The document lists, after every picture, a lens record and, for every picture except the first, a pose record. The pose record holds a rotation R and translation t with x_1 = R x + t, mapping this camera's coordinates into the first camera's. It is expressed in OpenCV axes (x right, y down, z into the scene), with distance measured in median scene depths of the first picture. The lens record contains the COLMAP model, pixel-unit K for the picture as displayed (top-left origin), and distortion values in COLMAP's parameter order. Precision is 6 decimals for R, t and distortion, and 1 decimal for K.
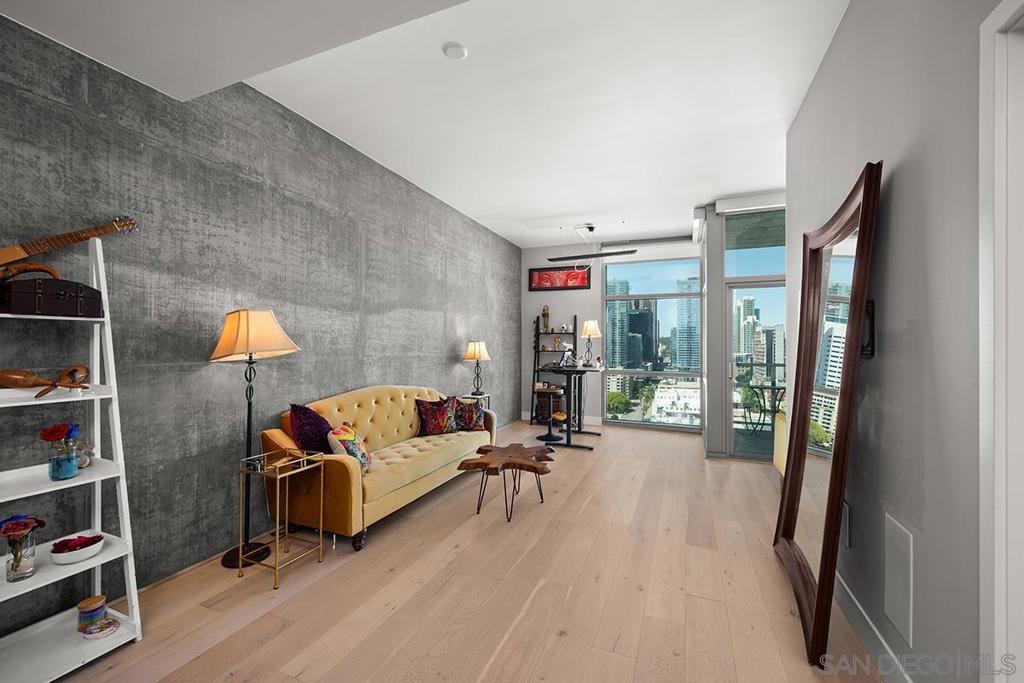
lens RADIAL K [[418.9, 0, 512.0], [0, 418.9, 341.5], [0, 0, 1]] dist [-0.001408, -0.000237]
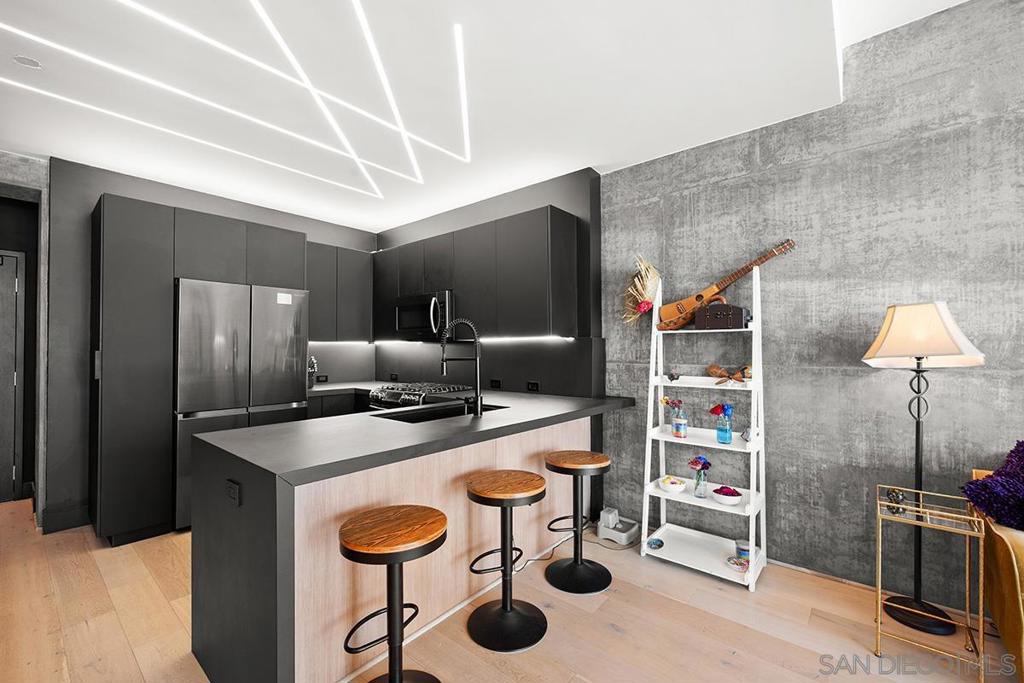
lens RADIAL K [[418.9, 0, 512.0], [0, 418.9, 341.5], [0, 0, 1]] dist [-0.001408, -0.000237]
pose [[-0.296146, -0.019705, -0.954939, 0.306988], [0.009480, 0.999677, -0.023569, 0.005358], [0.955096, -0.016033, -0.295863, 0.439321]]
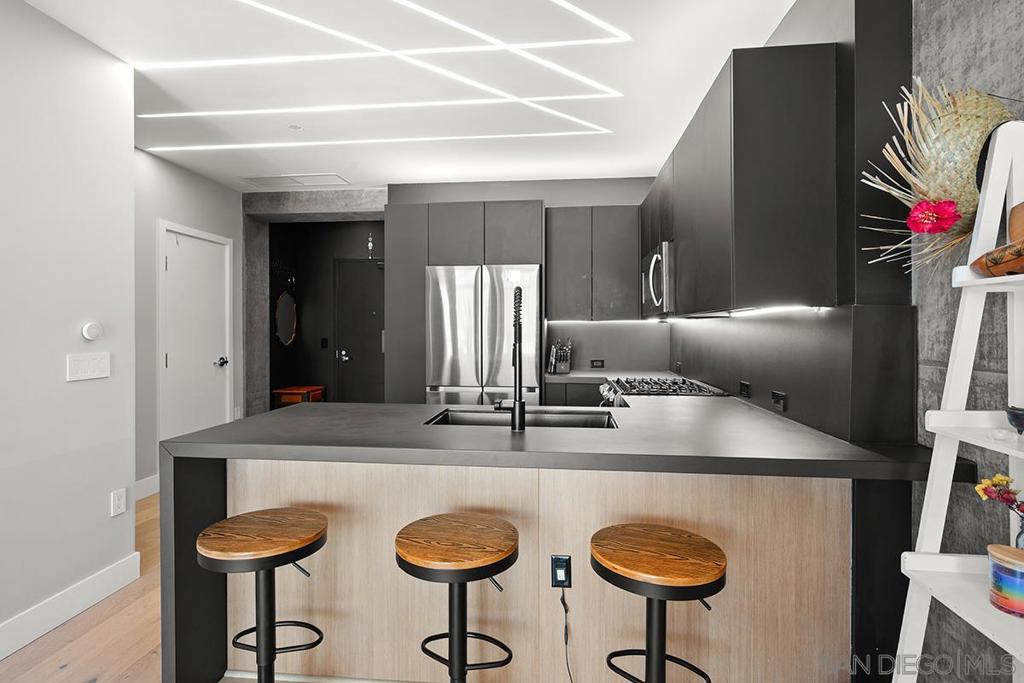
lens RADIAL K [[501.1, 0, 513.9], [0, 501.1, 329.7], [0, 0, 1]] dist [-0.000421, -0.000040]
pose [[-0.955394, -0.002850, -0.295320, -0.250720], [-0.000543, 0.999969, -0.007892, 0.004509], [0.295333, -0.007380, -0.955366, 0.750719]]
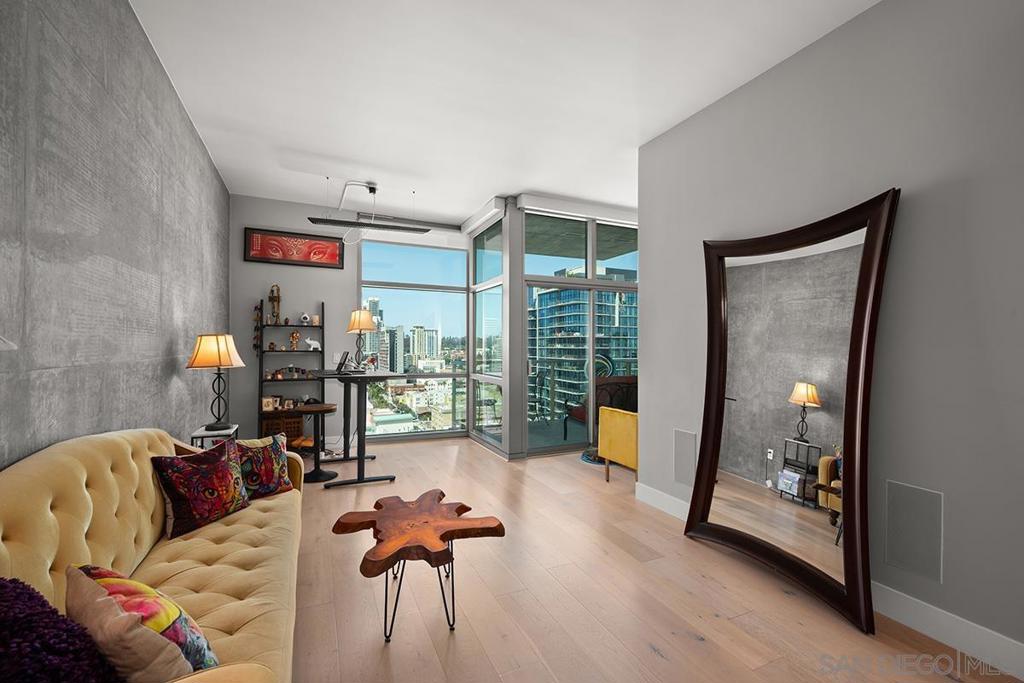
lens RADIAL K [[436.9, 0, 513.4], [0, 436.9, 344.0], [0, 0, 1]] dist [-0.002302, -0.000308]
pose [[0.675353, 0.002551, 0.737490, -0.449506], [-0.008744, 0.999951, 0.004549, 0.010450], [-0.737443, -0.009521, 0.675343, 0.545555]]
